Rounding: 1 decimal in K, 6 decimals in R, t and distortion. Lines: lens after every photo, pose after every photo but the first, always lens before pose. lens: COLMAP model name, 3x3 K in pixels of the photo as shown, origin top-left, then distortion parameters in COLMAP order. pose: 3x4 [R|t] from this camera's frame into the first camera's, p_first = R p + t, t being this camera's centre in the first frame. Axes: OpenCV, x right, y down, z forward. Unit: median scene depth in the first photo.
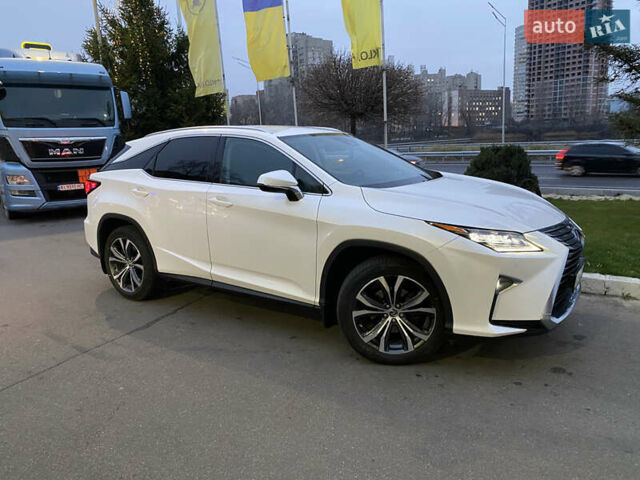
lens RADIAL K [[471.9, 0, 320.0], [0, 471.9, 240.0], [0, 0, 1]] dist [0.050289, -0.000861]
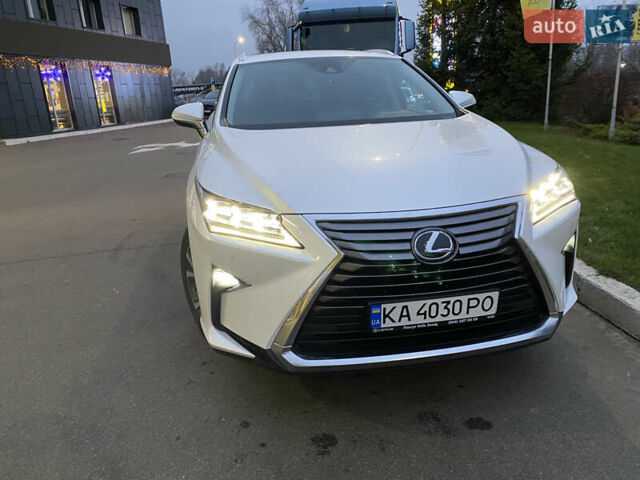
lens RADIAL K [[471.9, 0, 320.0], [0, 471.9, 240.0], [0, 0, 1]] dist [0.050289, -0.000861]
pose [[0.687023, 0.213727, -0.694492, 0.795593], [-0.113759, 0.975615, 0.187706, -0.093206], [0.717675, -0.049954, 0.694584, 0.527867]]
